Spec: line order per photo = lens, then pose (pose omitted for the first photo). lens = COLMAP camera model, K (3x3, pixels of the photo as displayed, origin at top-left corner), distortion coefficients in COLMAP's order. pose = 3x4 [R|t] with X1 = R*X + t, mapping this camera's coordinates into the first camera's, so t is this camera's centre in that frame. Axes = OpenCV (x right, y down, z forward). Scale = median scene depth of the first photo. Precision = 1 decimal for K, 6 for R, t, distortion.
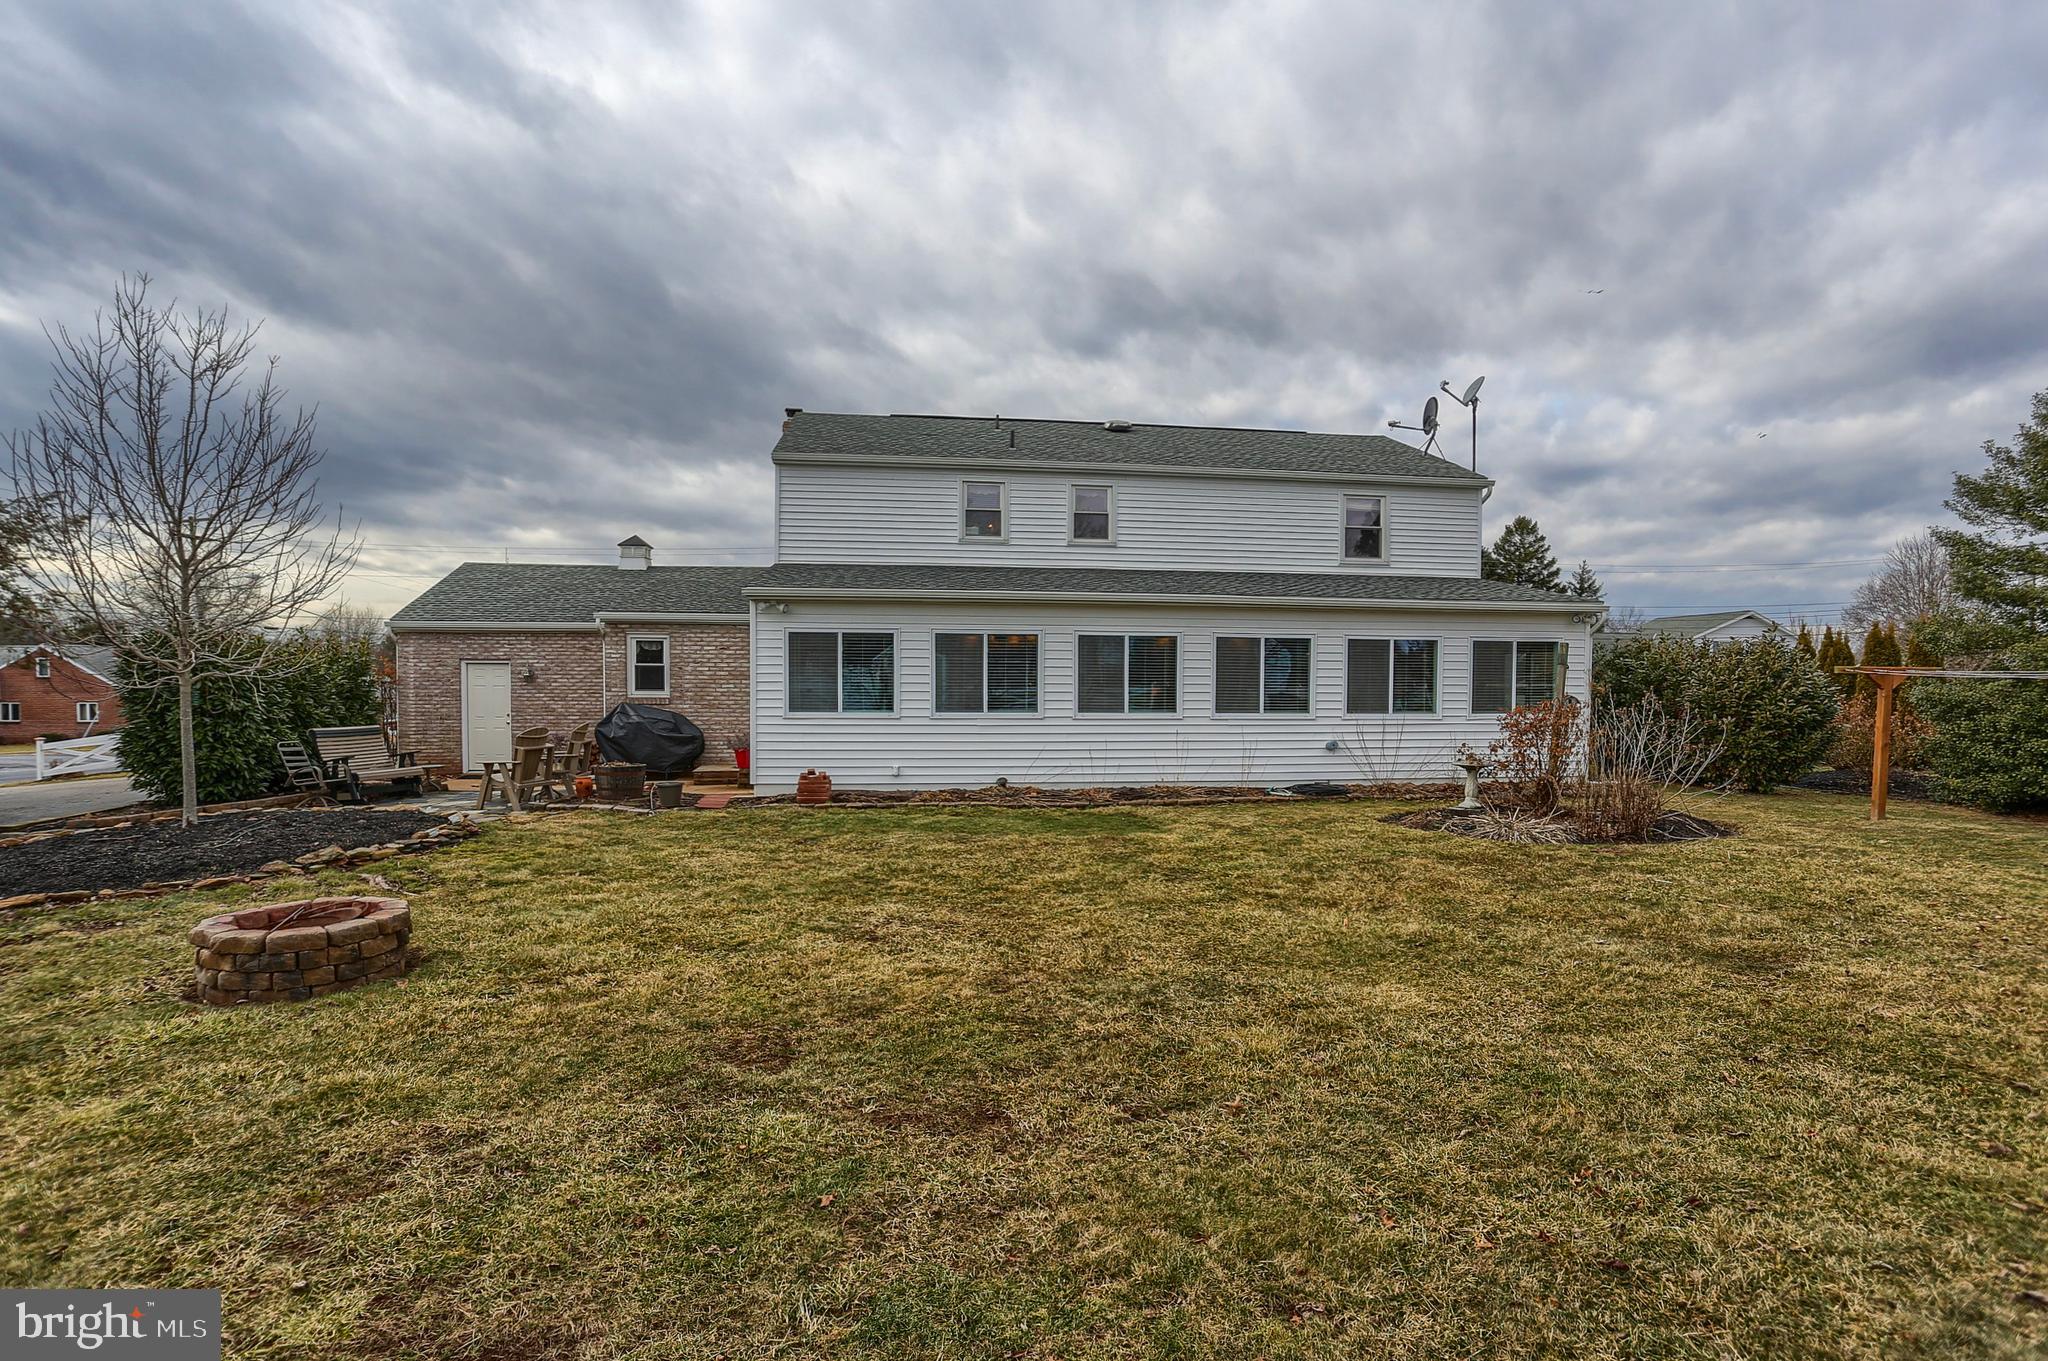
lens RADIAL K [[1011.8, 0, 1040.3], [0, 1011.8, 685.9], [0, 0, 1]] dist [-0.081671, 0.034171]
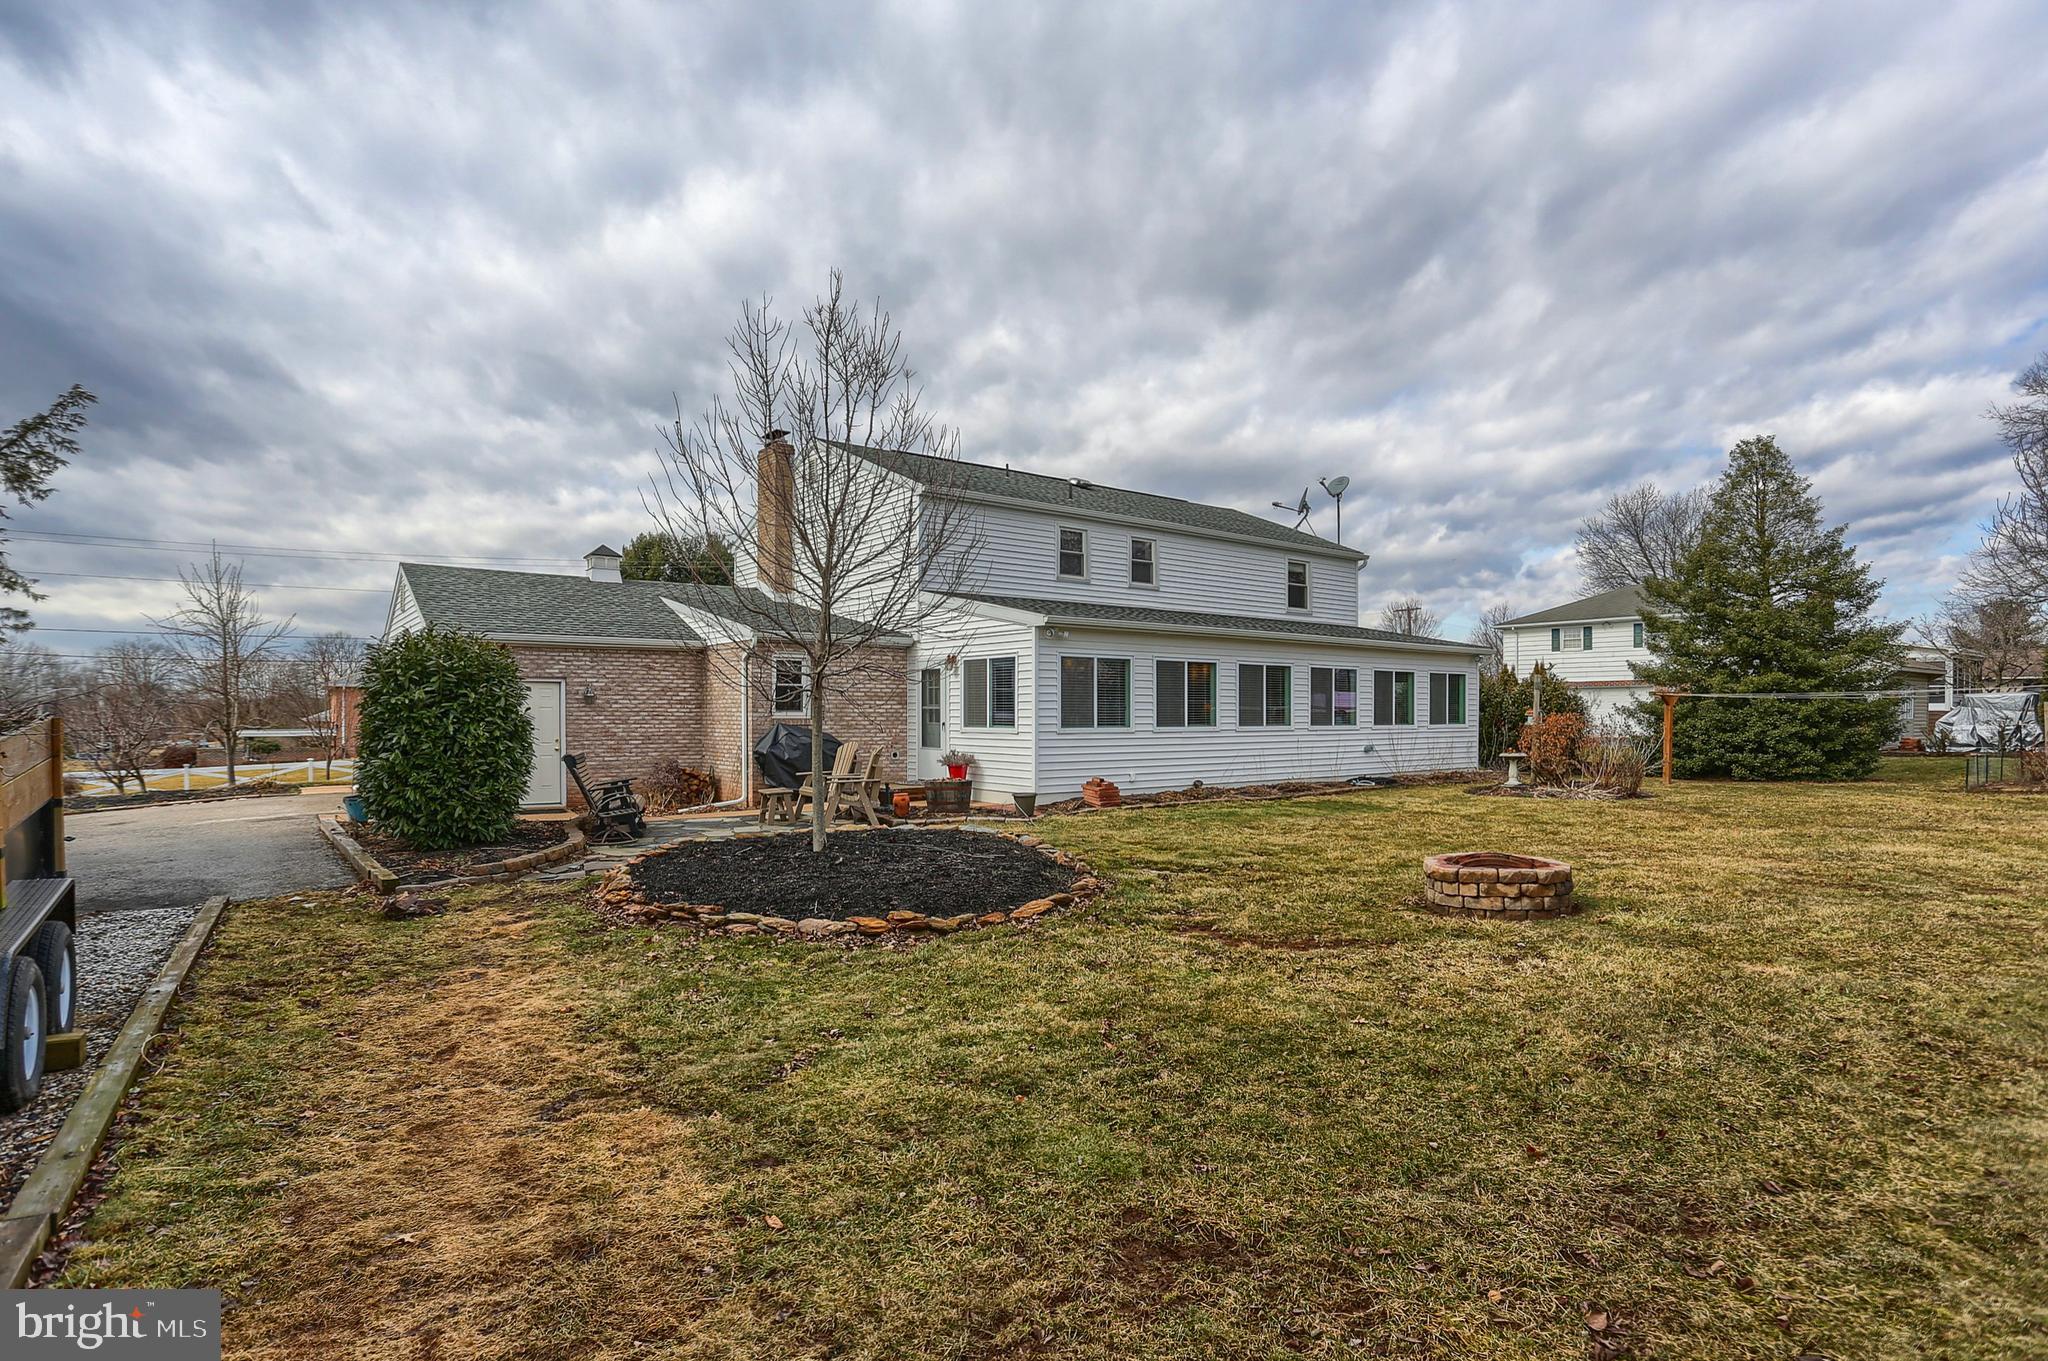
lens RADIAL K [[1011.8, 0, 1040.3], [0, 1011.8, 685.9], [0, 0, 1]] dist [-0.081671, 0.034171]
pose [[0.868808, 0.005168, 0.495123, -0.656356], [0.004941, 0.999805, -0.019106, -0.000423], [-0.495125, 0.019045, 0.868613, 0.013586]]
